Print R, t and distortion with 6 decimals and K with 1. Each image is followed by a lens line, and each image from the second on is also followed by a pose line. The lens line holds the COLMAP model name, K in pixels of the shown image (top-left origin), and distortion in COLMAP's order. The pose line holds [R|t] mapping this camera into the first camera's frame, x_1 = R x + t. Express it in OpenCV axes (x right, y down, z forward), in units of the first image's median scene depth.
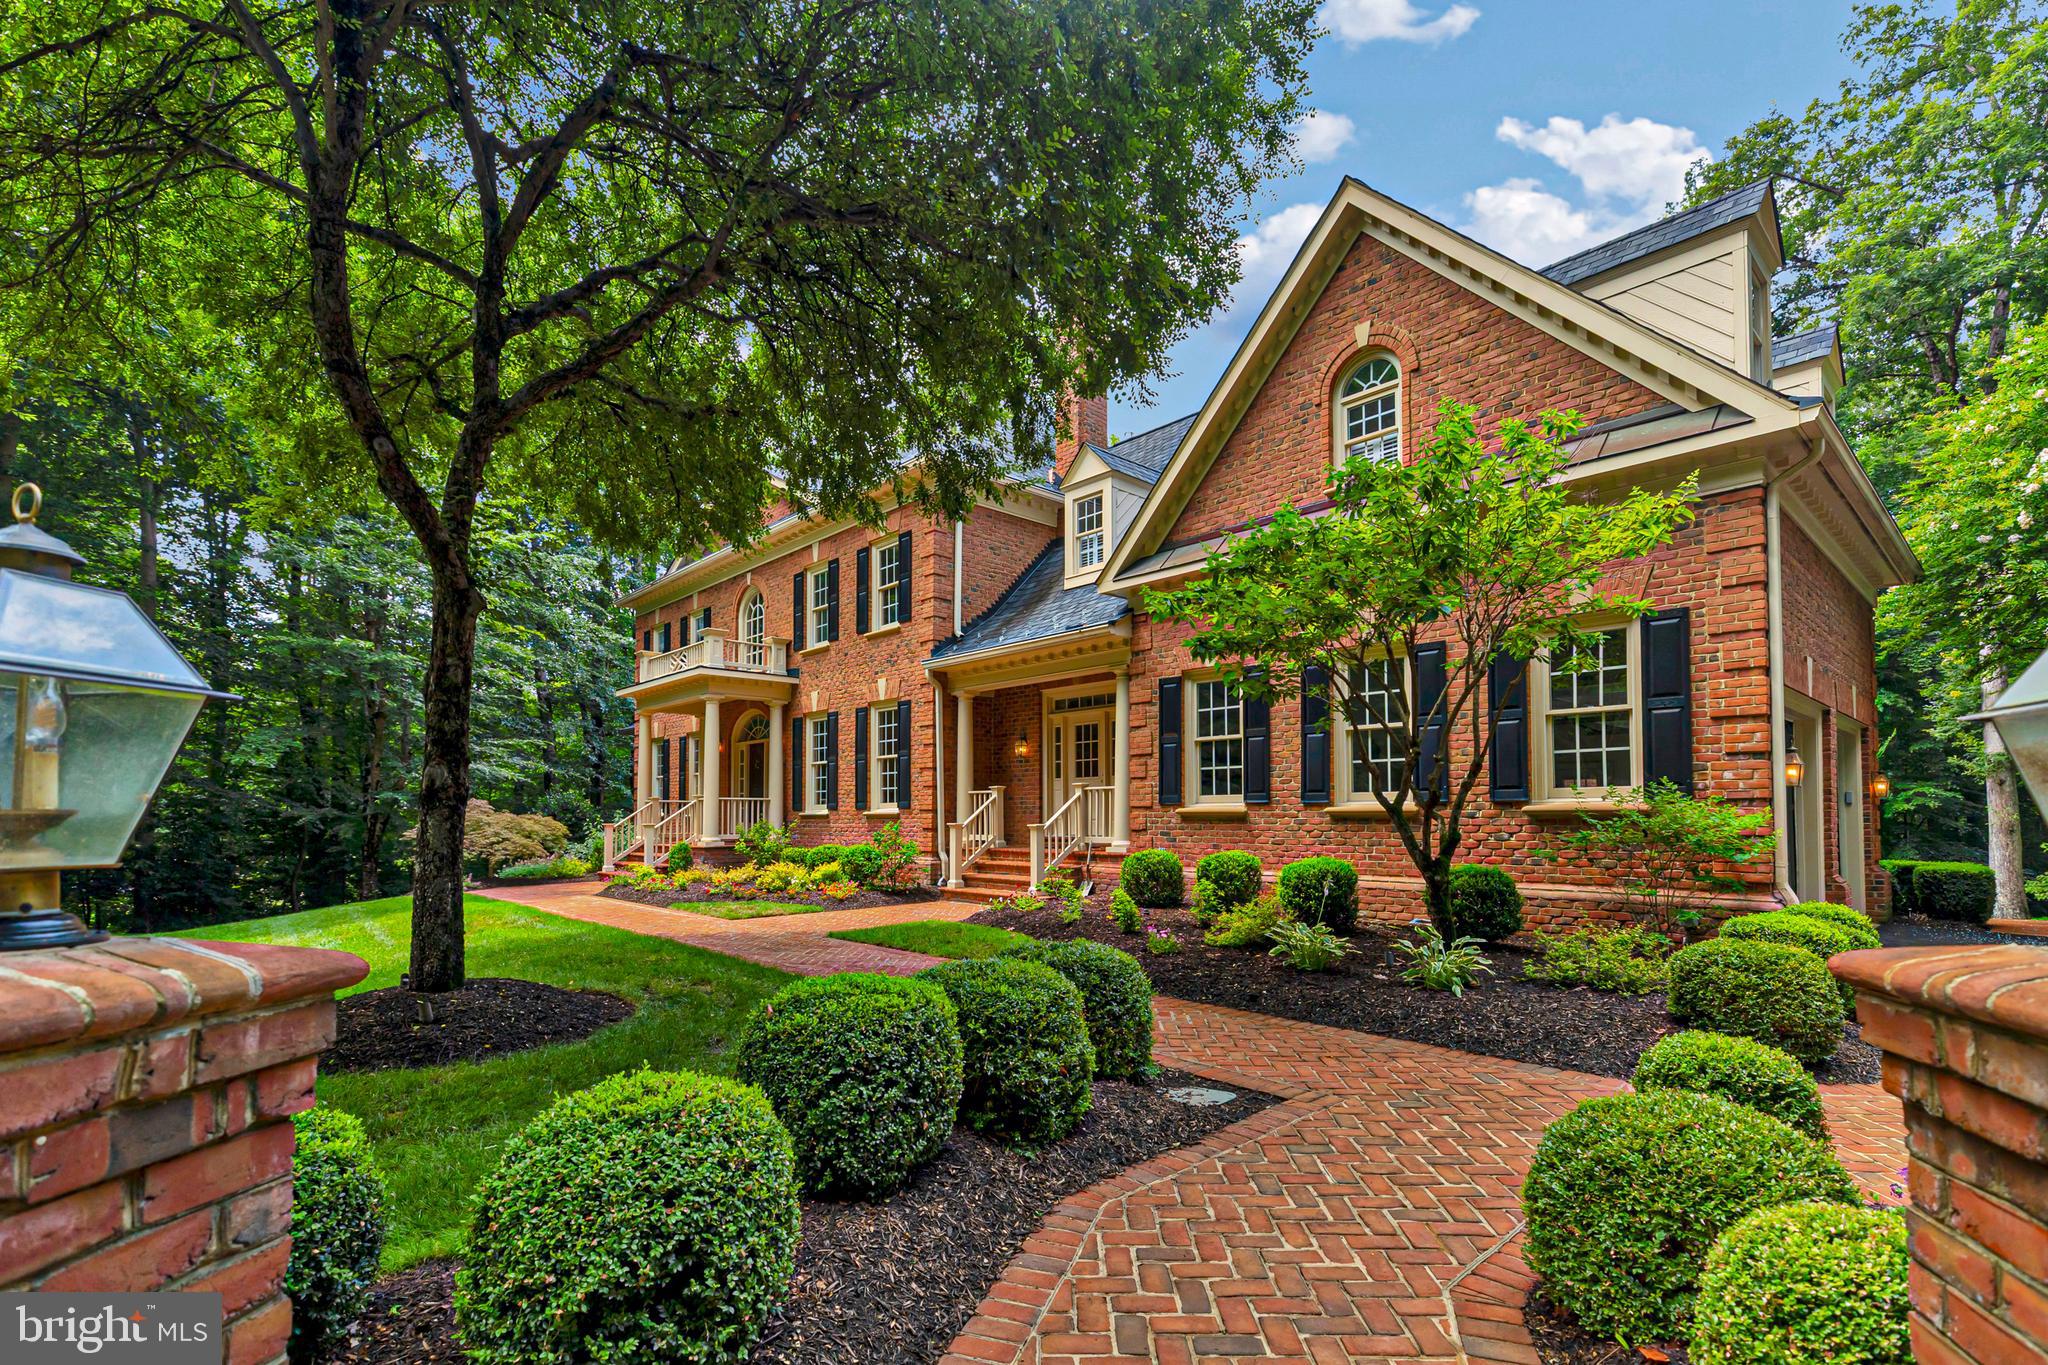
lens RADIAL K [[945.7, 0, 1037.6], [0, 945.7, 786.0], [0, 0, 1]] dist [-0.000319, 0.000837]
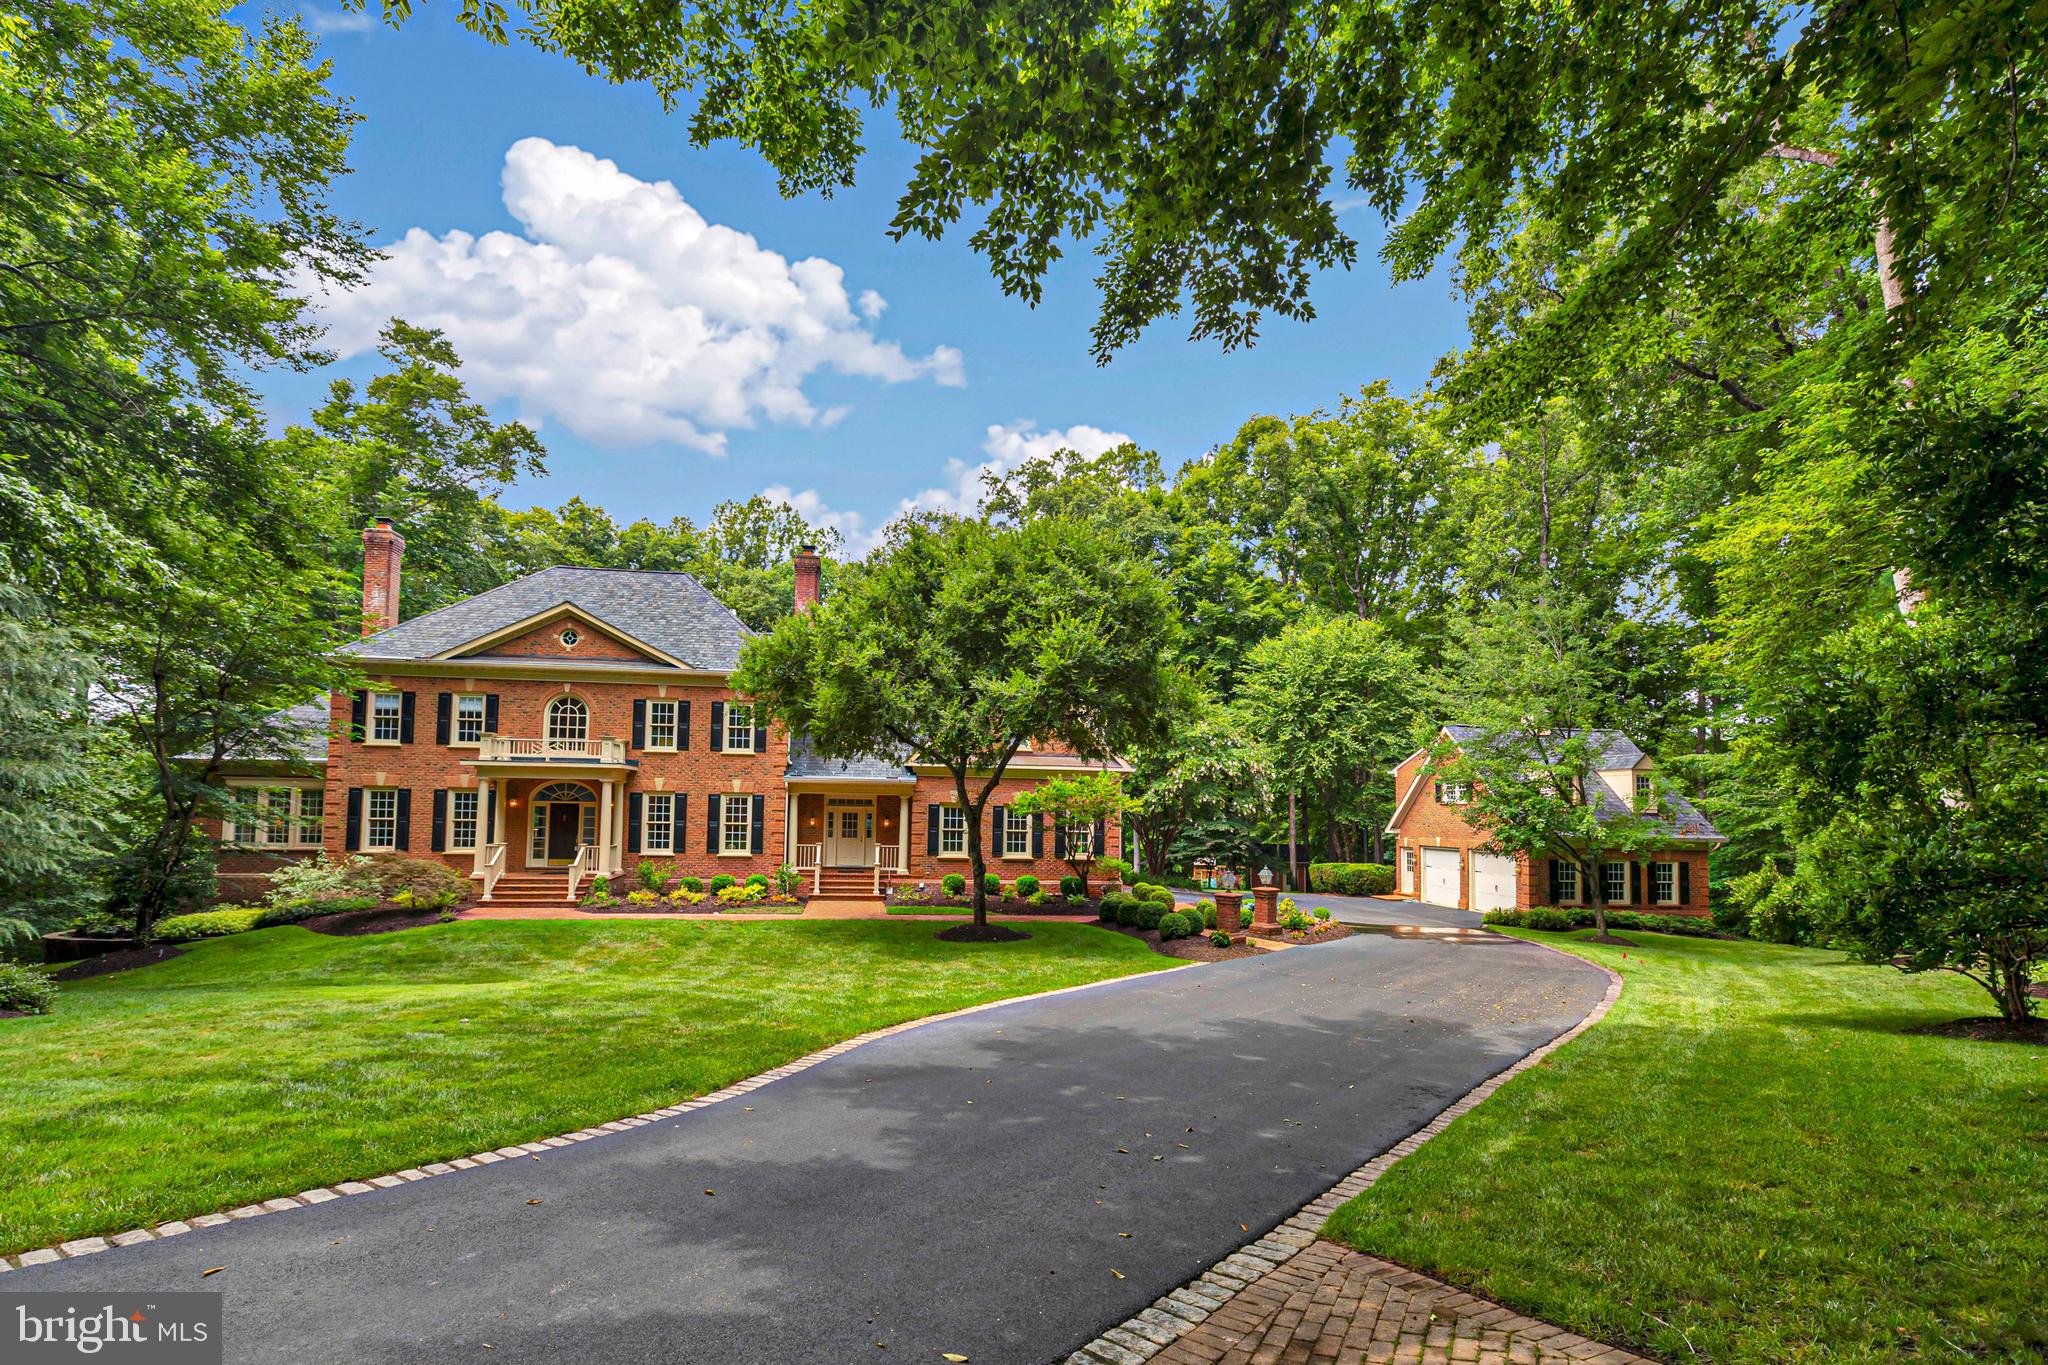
lens RADIAL K [[945.7, 0, 1018.0], [0, 945.7, 760.2], [0, 0, 1]] dist [-0.000319, 0.000837]
pose [[0.551775, 0.058197, 0.831960, -1.496604], [-0.045980, 0.998168, -0.039329, -0.116568], [-0.832725, -0.016553, 0.553440, -0.462600]]
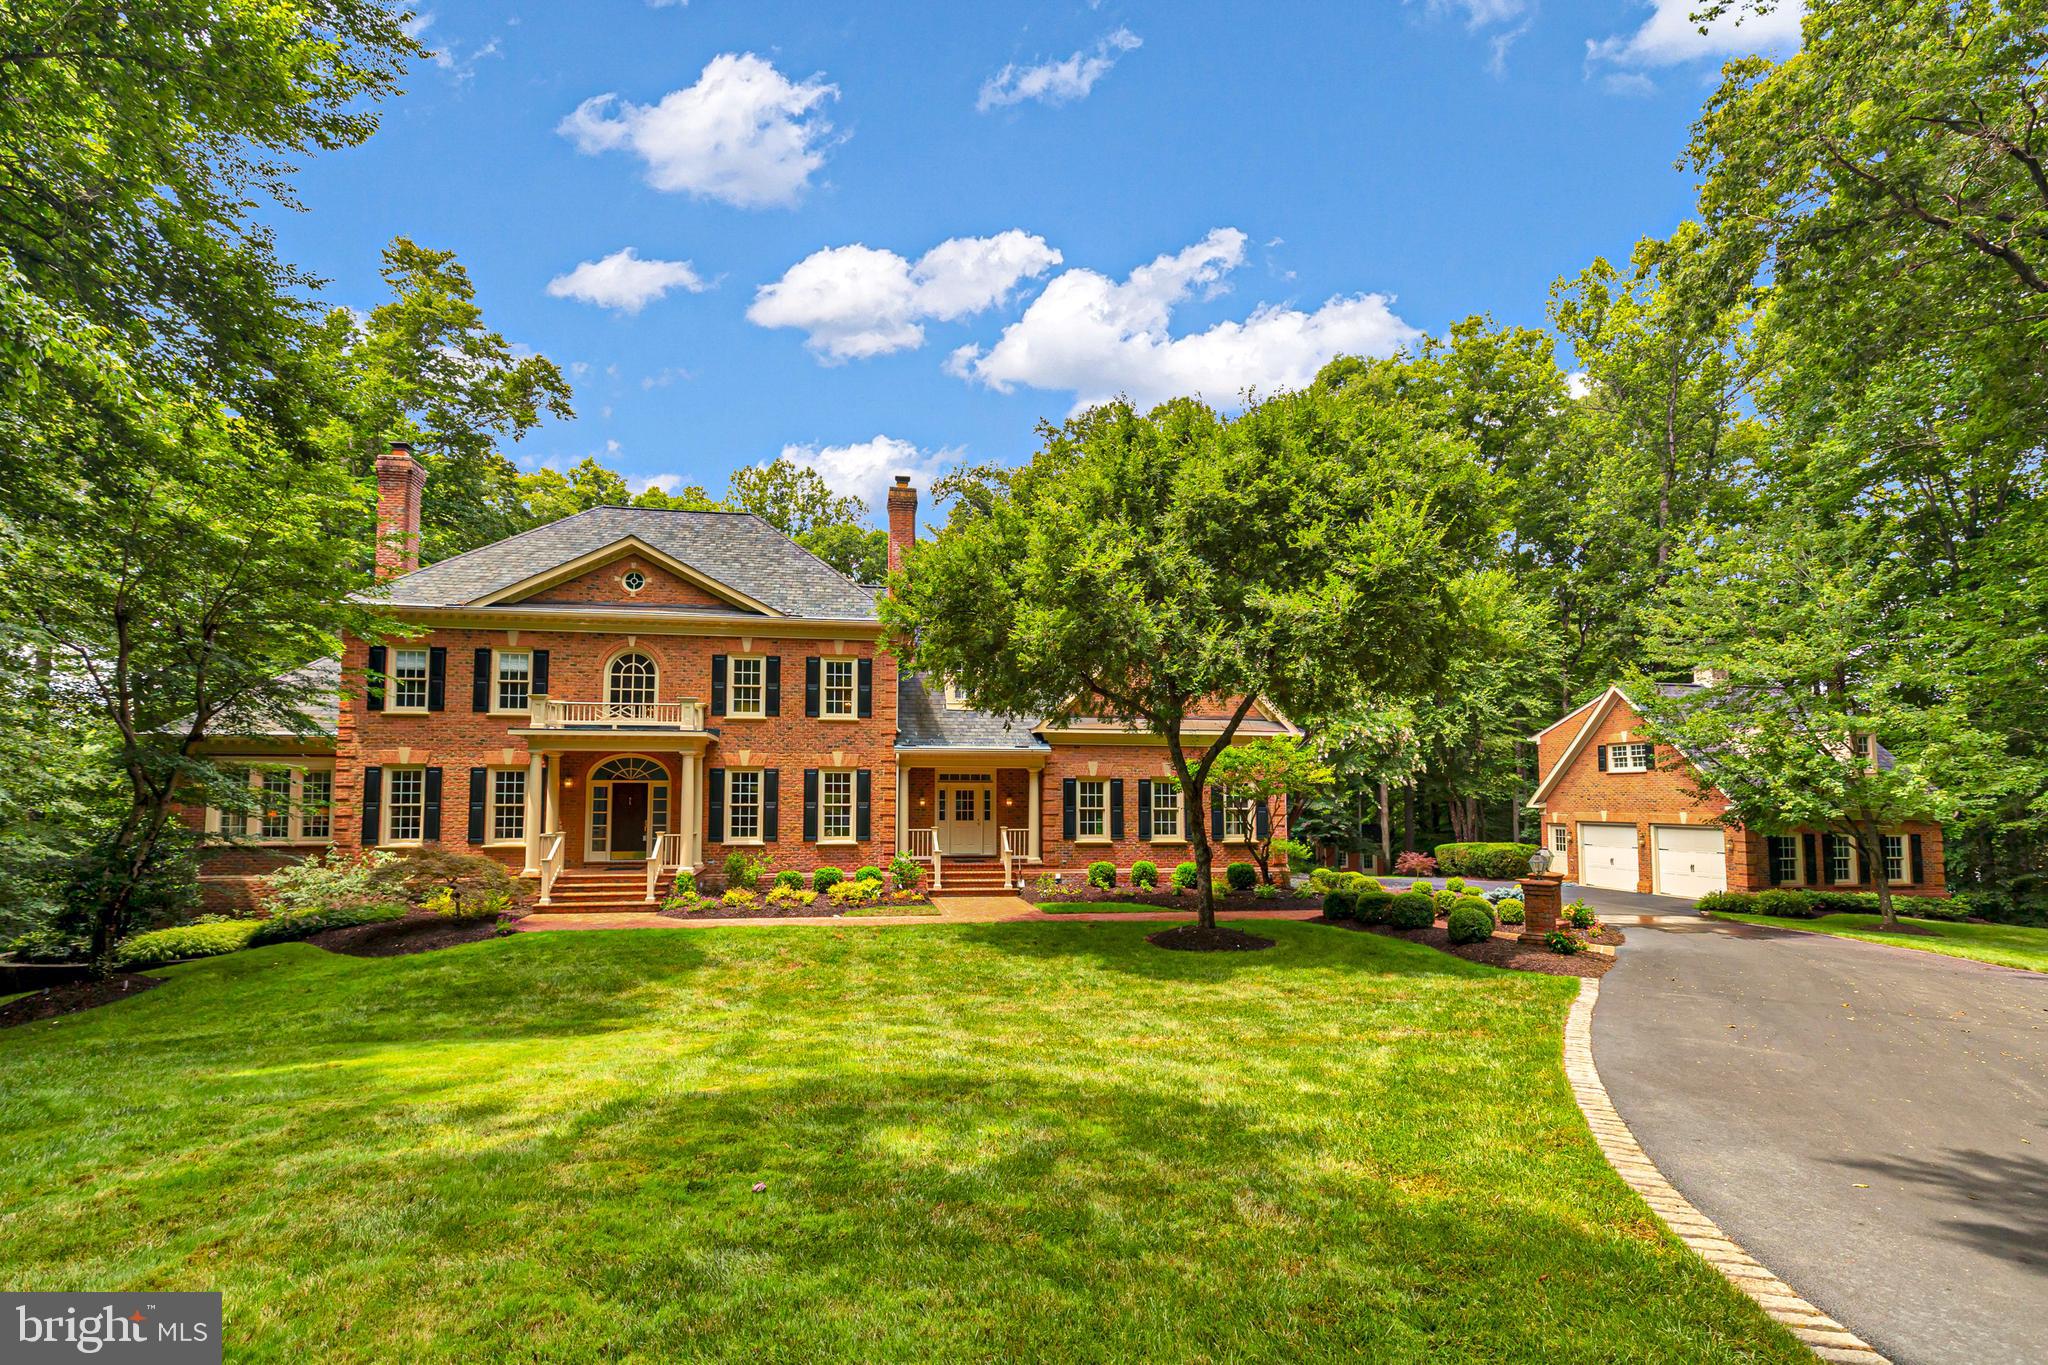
lens RADIAL K [[945.7, 0, 1016.9], [0, 945.7, 734.8], [0, 0, 1]] dist [-0.000319, 0.000837]
pose [[0.540770, 0.061286, 0.838935, -1.374656], [-0.030687, 0.998116, -0.053134, -0.078371], [-0.840611, 0.002989, 0.541631, -0.023452]]
